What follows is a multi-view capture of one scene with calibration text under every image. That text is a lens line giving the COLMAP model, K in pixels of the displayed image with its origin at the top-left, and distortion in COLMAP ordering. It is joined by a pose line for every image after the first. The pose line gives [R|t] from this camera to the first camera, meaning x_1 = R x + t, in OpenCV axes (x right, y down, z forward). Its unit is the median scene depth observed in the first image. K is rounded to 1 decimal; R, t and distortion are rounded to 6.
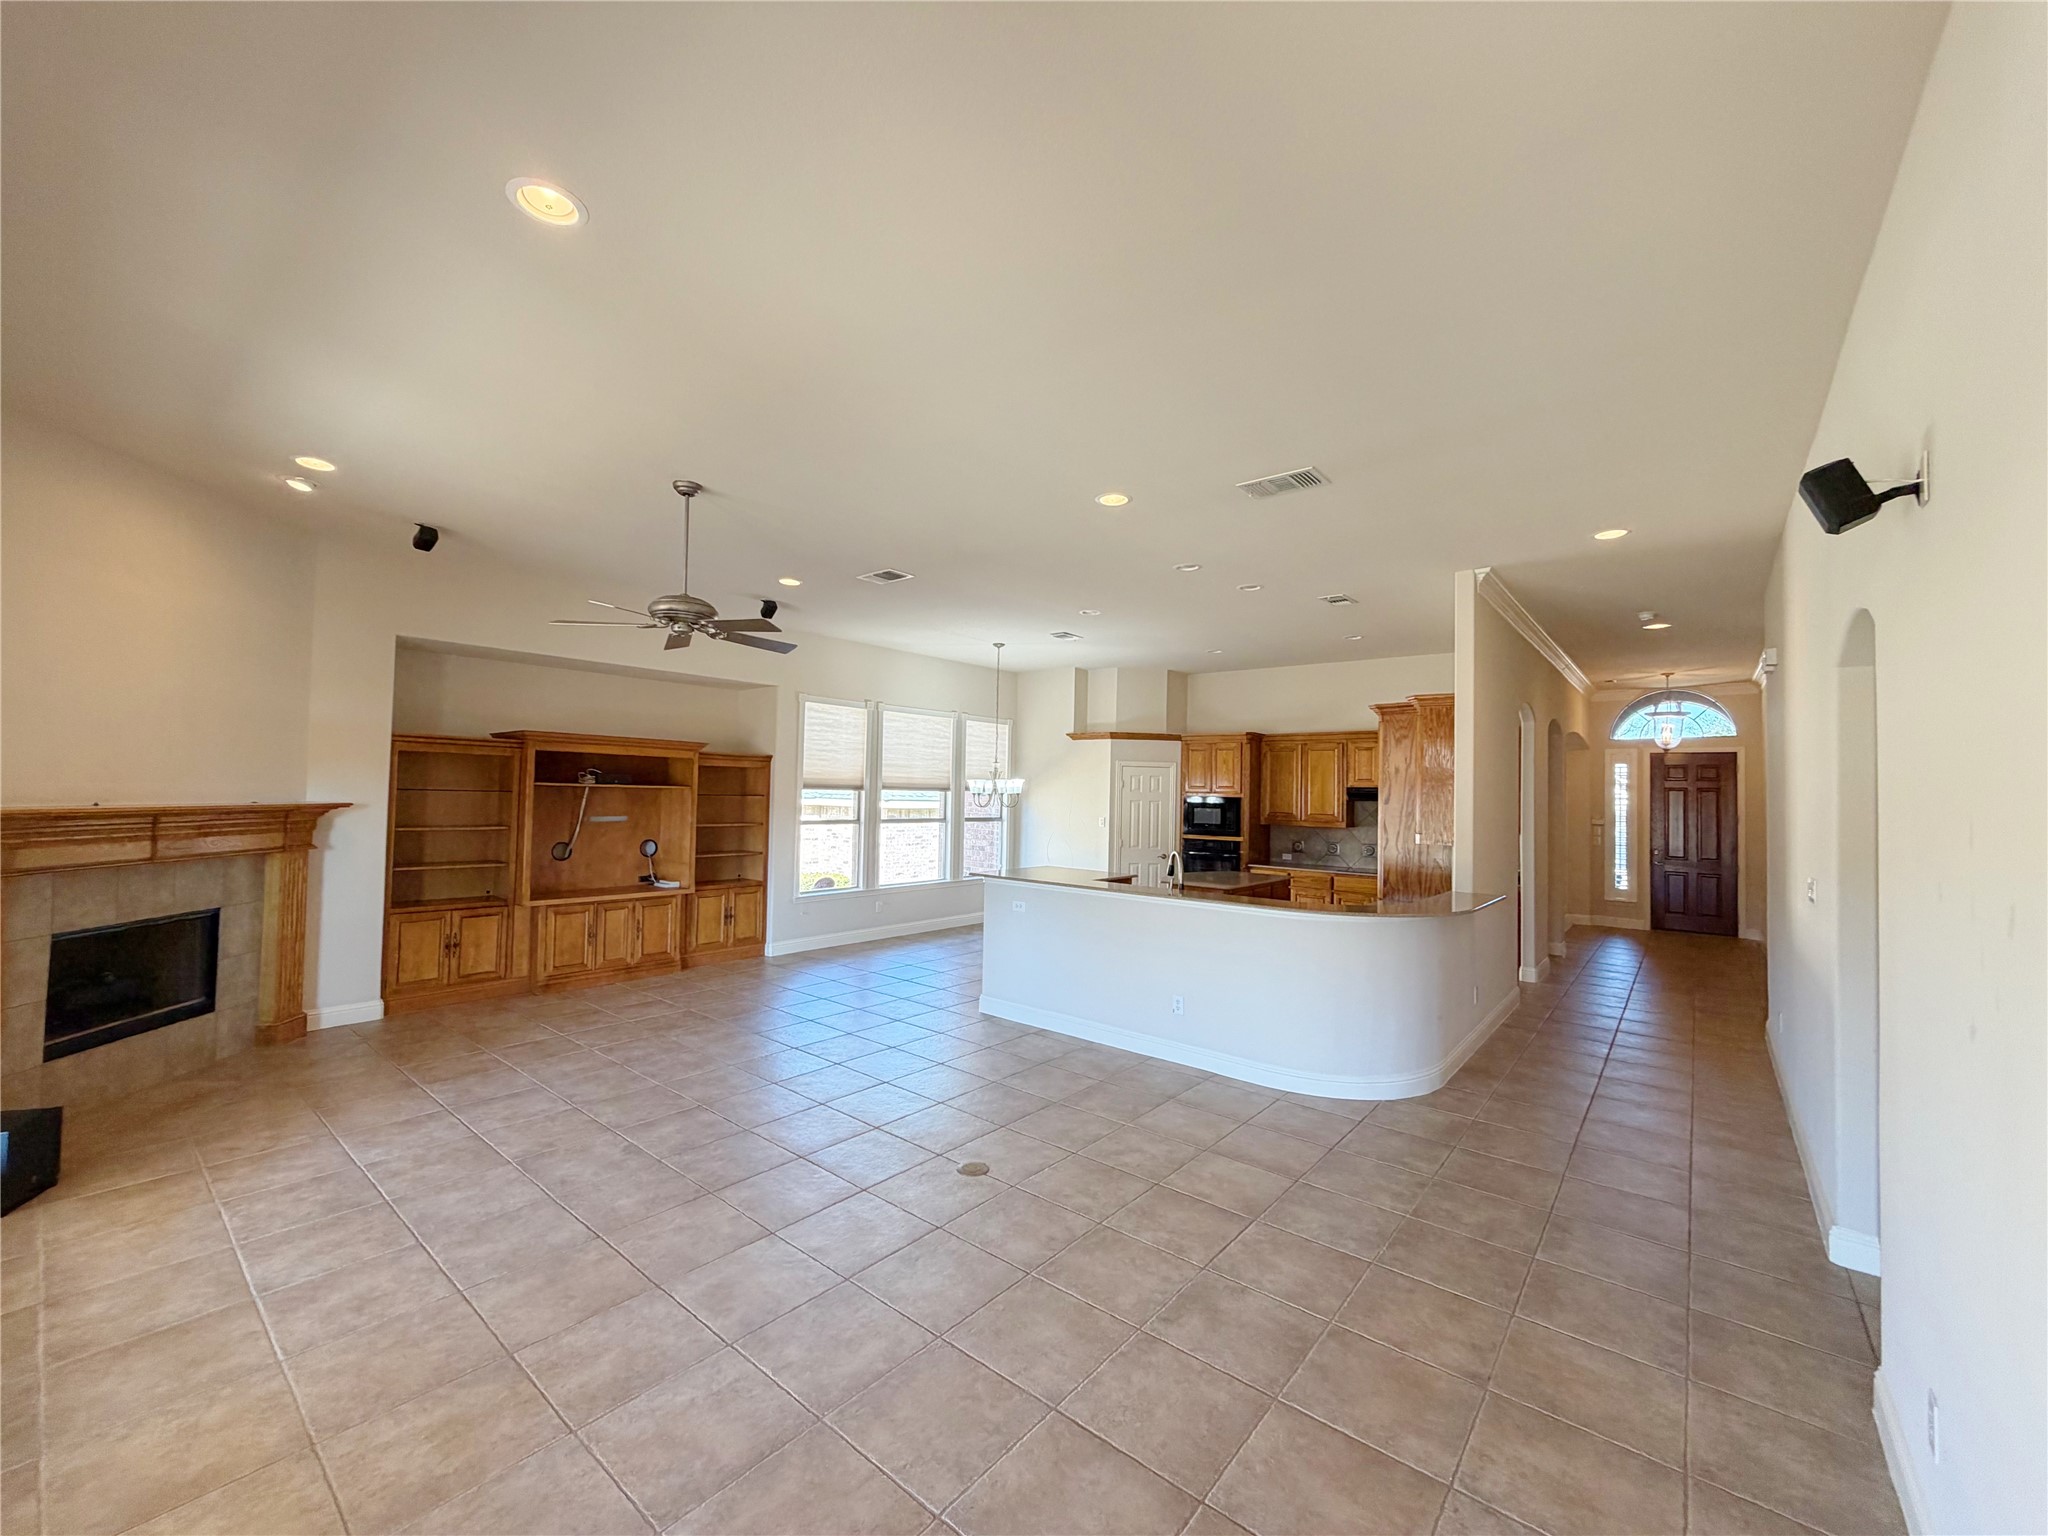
lens RADIAL K [[816.4, 0, 1017.6], [0, 816.4, 769.8], [0, 0, 1]] dist [0.001814, -0.000249]
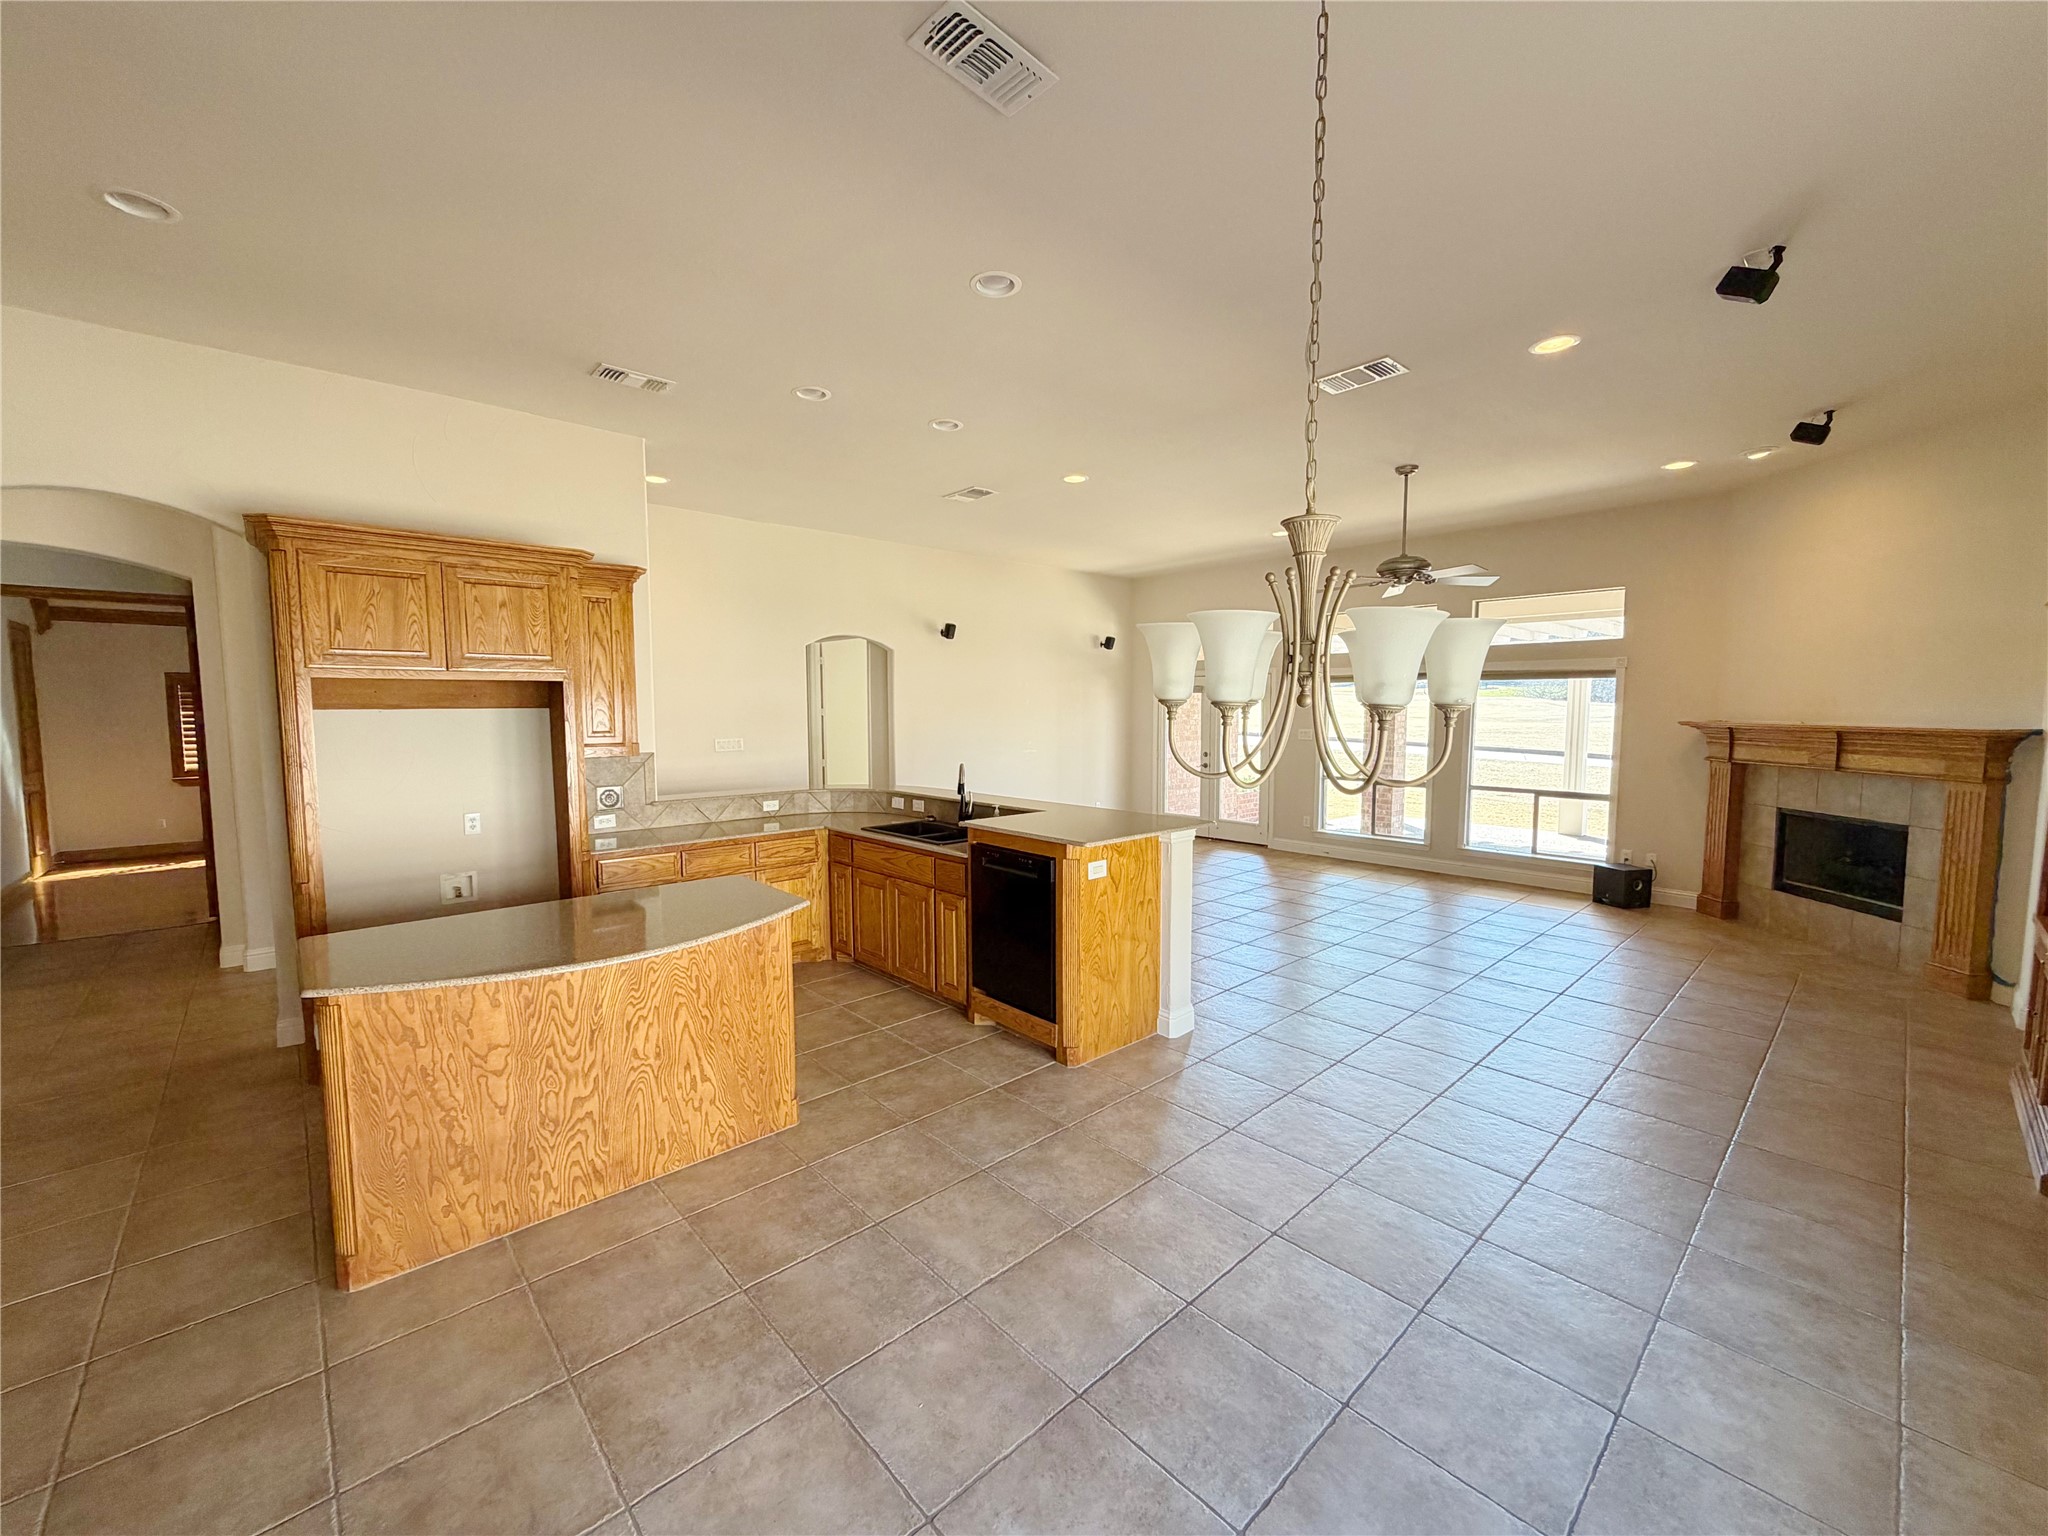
lens RADIAL K [[816.4, 0, 1017.4], [0, 816.4, 767.0], [0, 0, 1]] dist [0.001814, -0.000249]
pose [[-0.990497, -0.029405, 0.134351, 0.008924], [-0.022509, 0.998364, 0.052558, 0.033177], [-0.135677, 0.049034, -0.989539, 1.130780]]
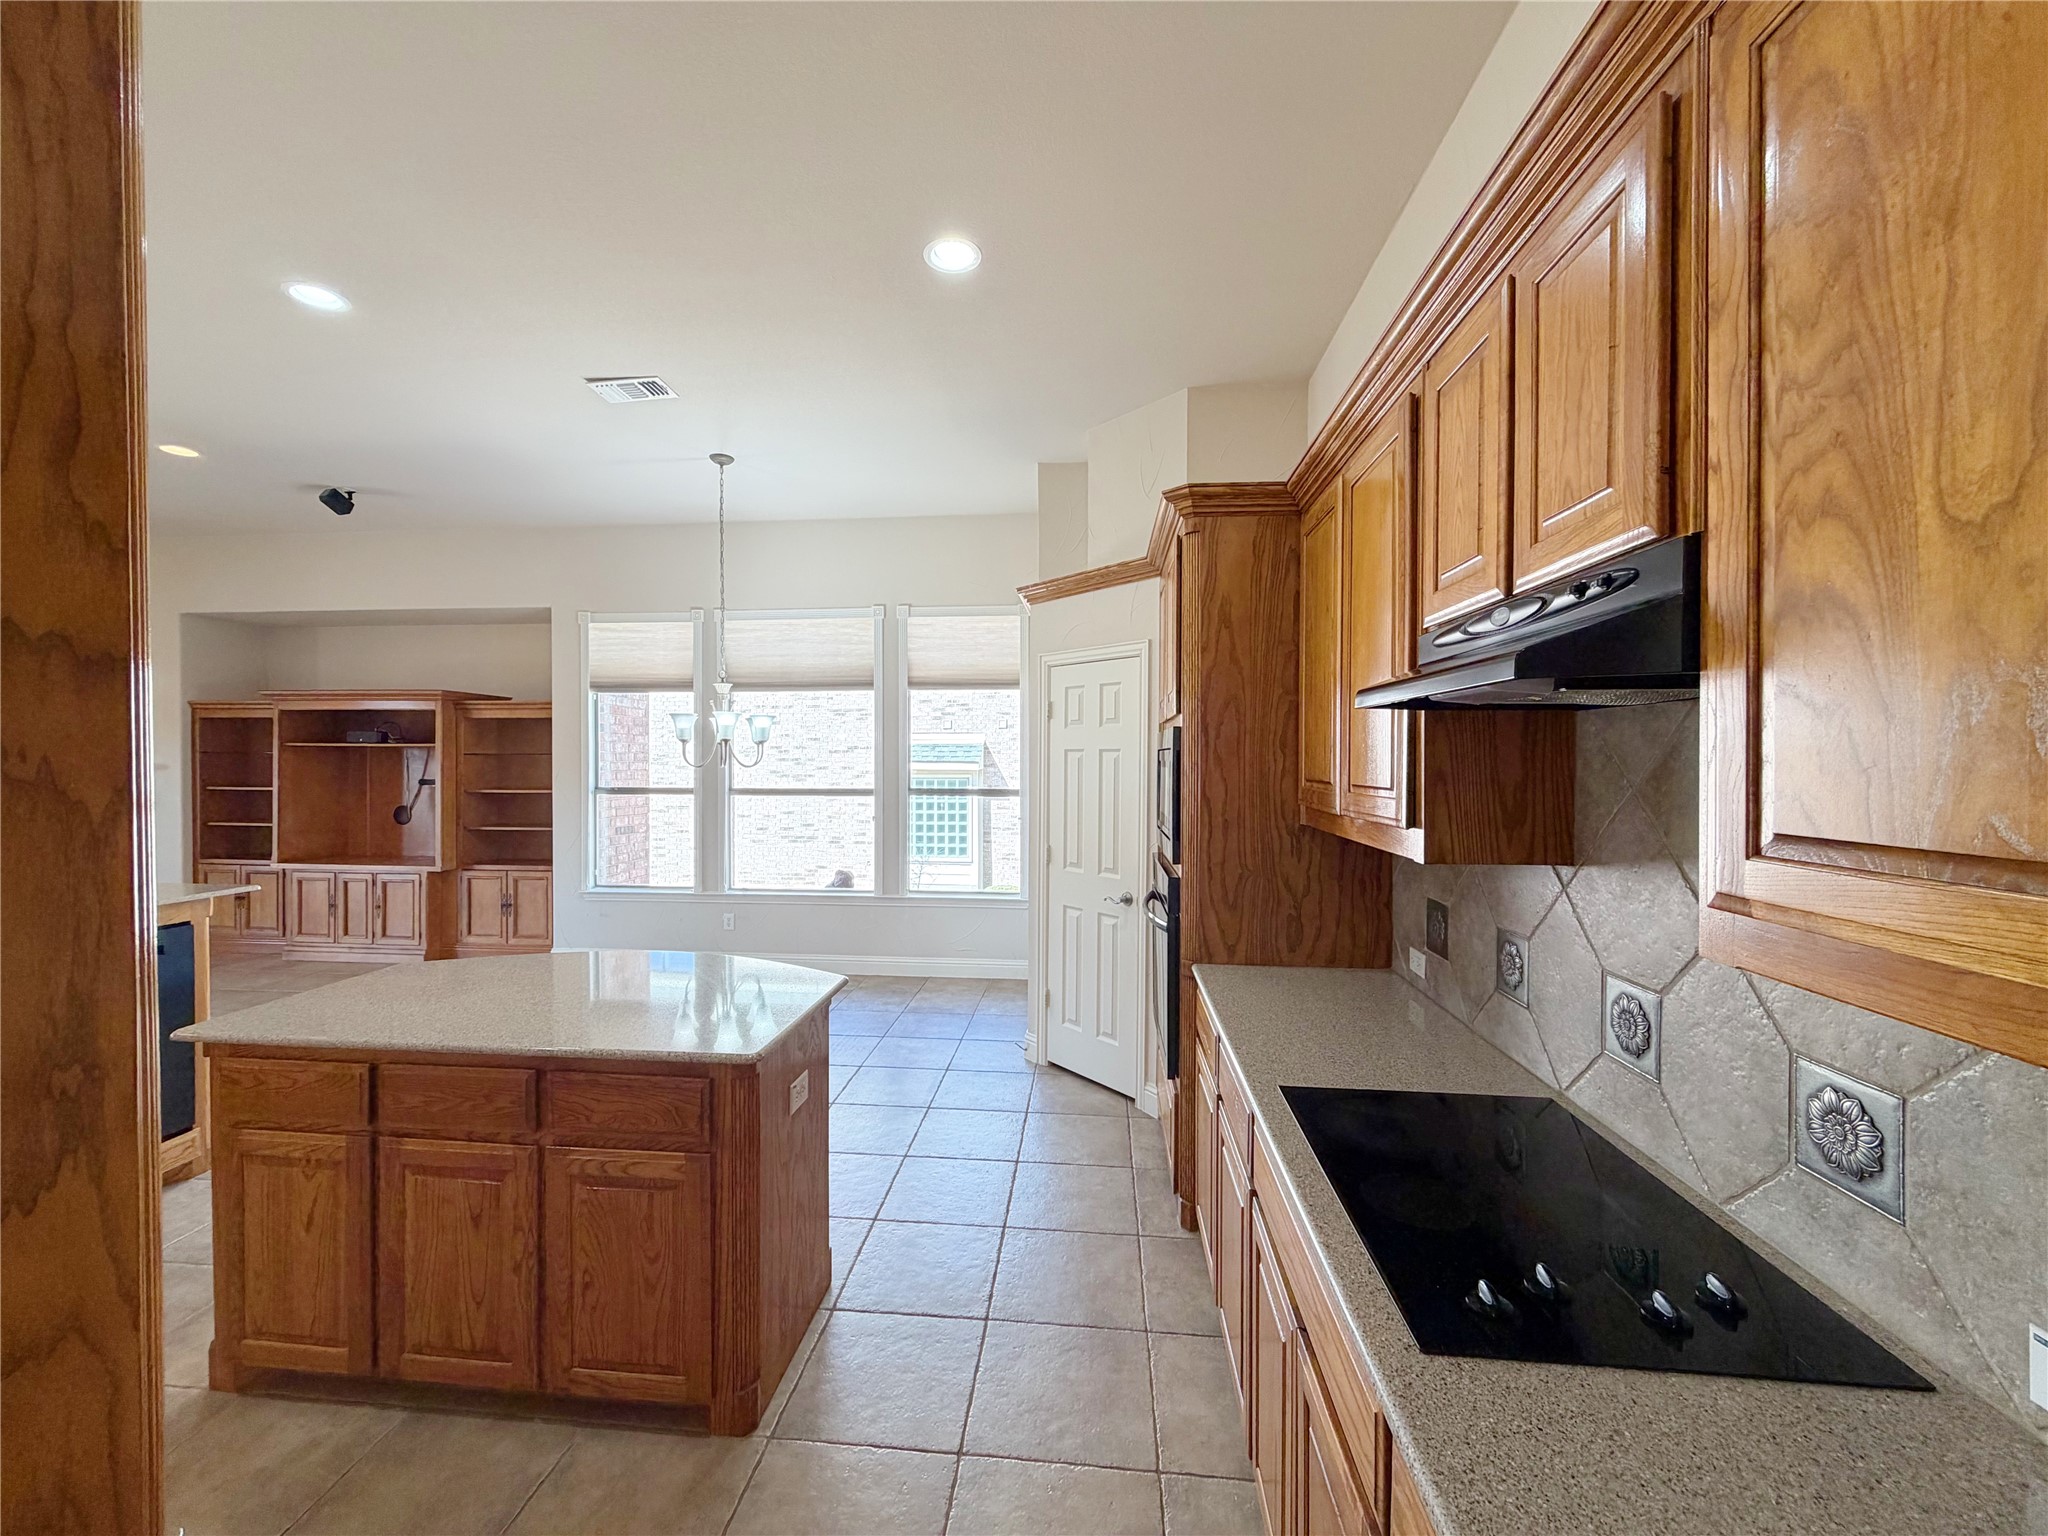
lens RADIAL K [[816.4, 0, 990.6], [0, 816.4, 768.1], [0, 0, 1]] dist [0.001814, -0.000249]
pose [[0.547617, -0.002808, -0.836724, 0.492807], [0.035929, 0.999151, 0.020161, 0.040427], [0.835957, -0.041103, 0.547253, 0.818991]]
